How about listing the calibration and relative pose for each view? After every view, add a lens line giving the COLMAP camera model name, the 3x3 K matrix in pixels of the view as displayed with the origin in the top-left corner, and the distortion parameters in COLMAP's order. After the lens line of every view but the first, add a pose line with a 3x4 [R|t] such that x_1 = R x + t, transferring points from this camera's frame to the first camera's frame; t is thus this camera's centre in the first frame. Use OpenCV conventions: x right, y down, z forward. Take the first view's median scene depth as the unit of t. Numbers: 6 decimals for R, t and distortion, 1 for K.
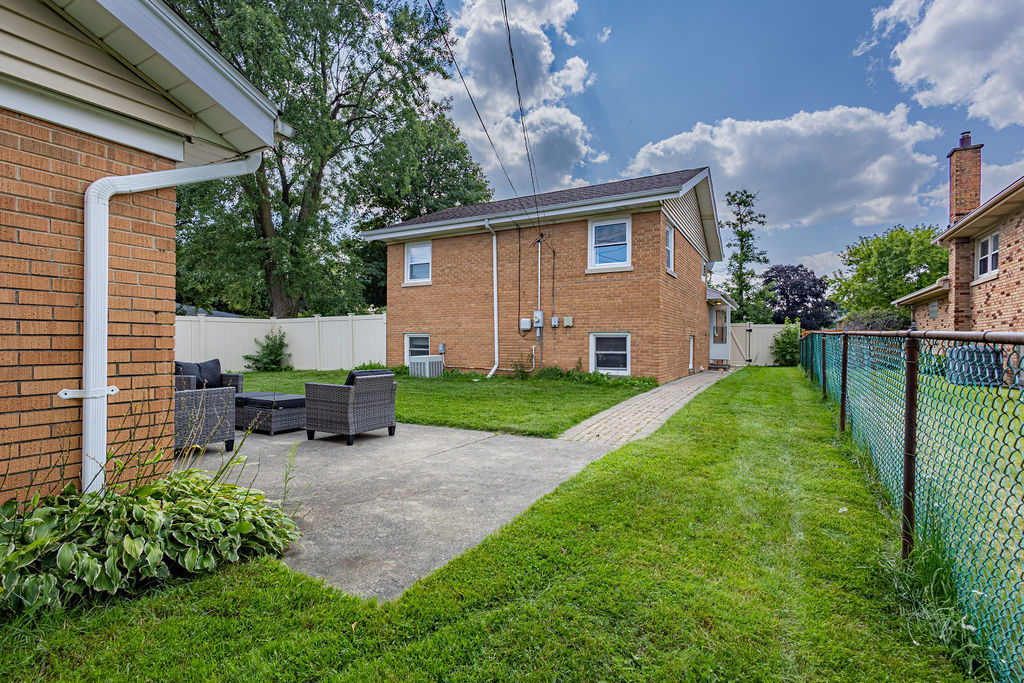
lens RADIAL K [[462.8, 0, 512.0], [0, 462.8, 341.5], [0, 0, 1]] dist [-0.014424, -0.000058]
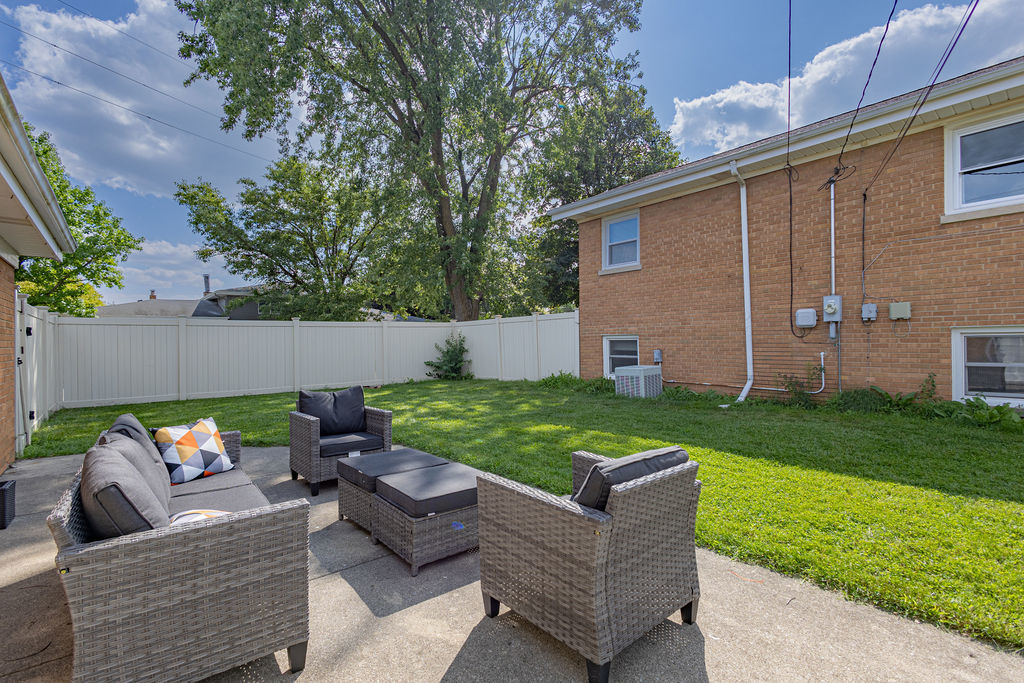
lens RADIAL K [[465.4, 0, 512.0], [0, 465.4, 341.5], [0, 0, 1]] dist [0.023796, 0.000034]
pose [[0.932912, -0.015250, -0.359780, -0.081752], [0.016300, 0.999867, -0.000115, -0.008670], [0.359734, -0.005757, 0.933037, 0.190454]]
